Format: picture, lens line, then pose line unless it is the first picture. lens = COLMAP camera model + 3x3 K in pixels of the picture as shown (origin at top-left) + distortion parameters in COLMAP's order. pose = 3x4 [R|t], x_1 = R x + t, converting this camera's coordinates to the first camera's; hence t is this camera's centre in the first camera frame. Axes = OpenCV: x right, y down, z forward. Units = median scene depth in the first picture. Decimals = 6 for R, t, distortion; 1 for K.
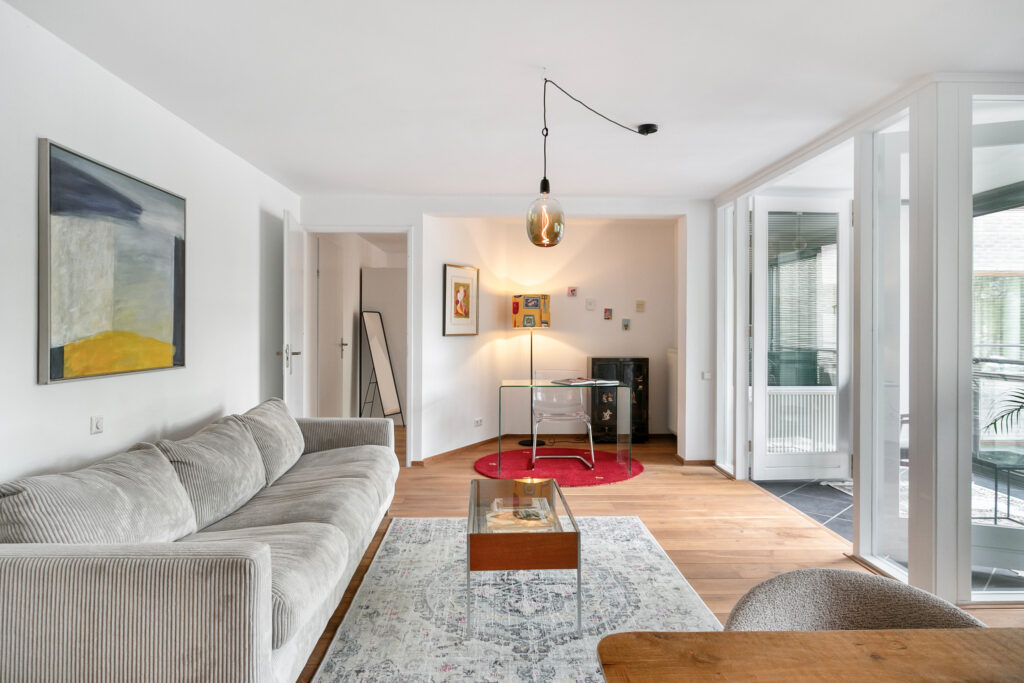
lens RADIAL K [[618.9, 0, 509.6], [0, 618.9, 328.4], [0, 0, 1]] dist [-0.008777, 0.001483]
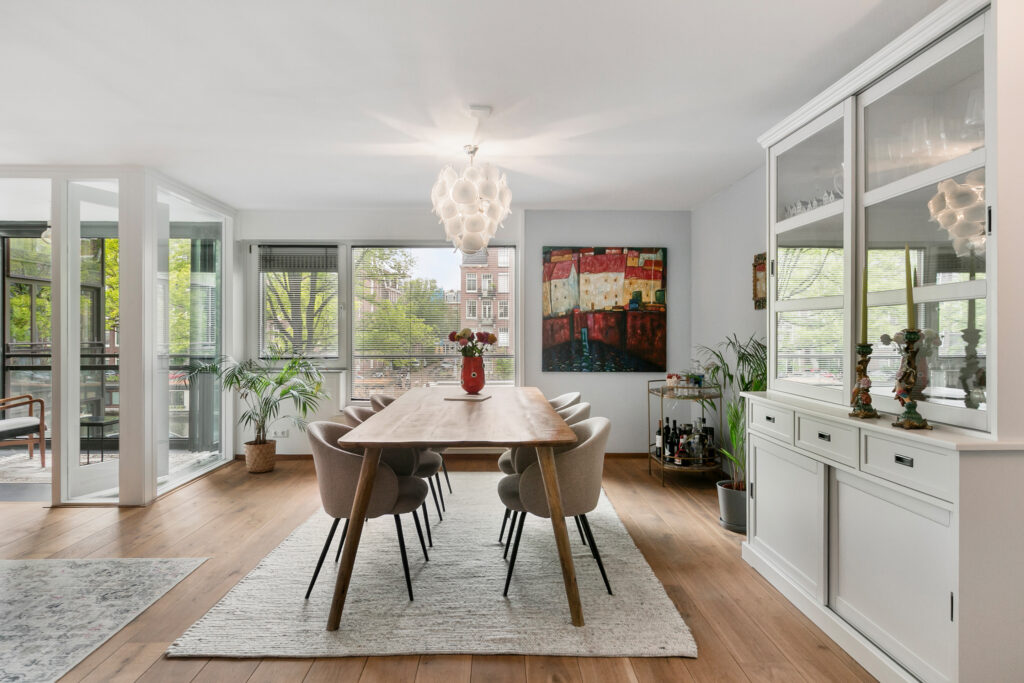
lens RADIAL K [[601.3, 0, 507.2], [0, 601.3, 334.7], [0, 0, 1]] dist [-0.000721, -0.001420]
pose [[-0.004471, -0.005118, 0.999977, -0.660874], [-0.000184, 0.999987, 0.005117, 0.005818], [-0.999990, -0.000161, -0.004472, 0.062969]]
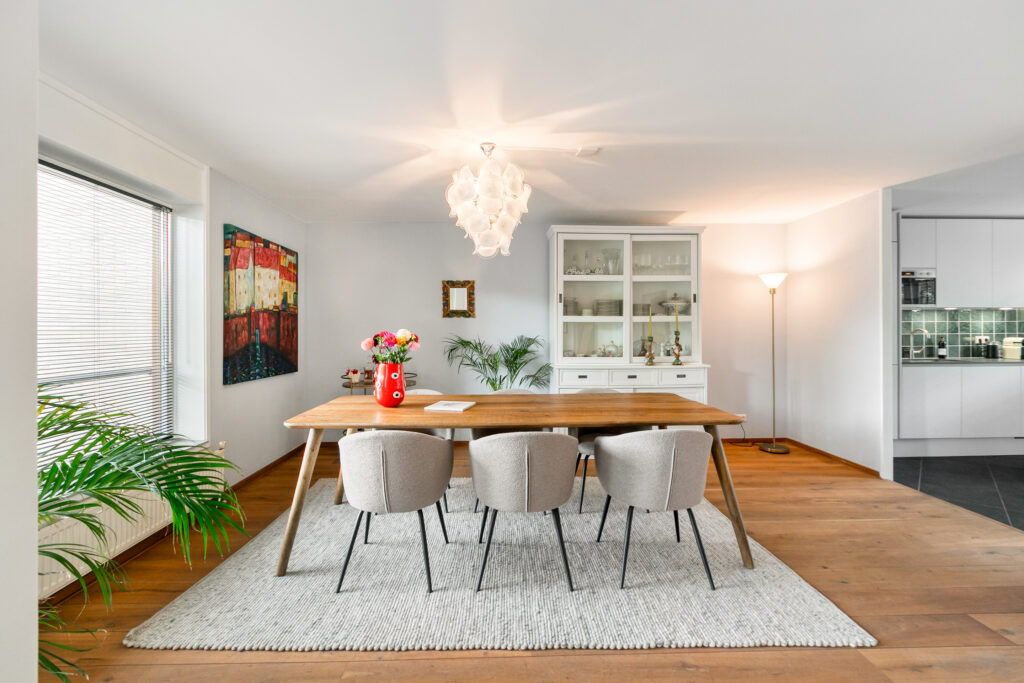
lens RADIAL K [[451.5, 0, 507.4], [0, 451.5, 331.5], [0, 0, 1]] dist [-0.001422, -0.001071]
pose [[-0.999910, 0.002327, -0.013205, 0.400073], [0.002288, 0.999993, 0.002974, -0.000322], [0.013211, 0.002944, -0.999908, 0.919557]]
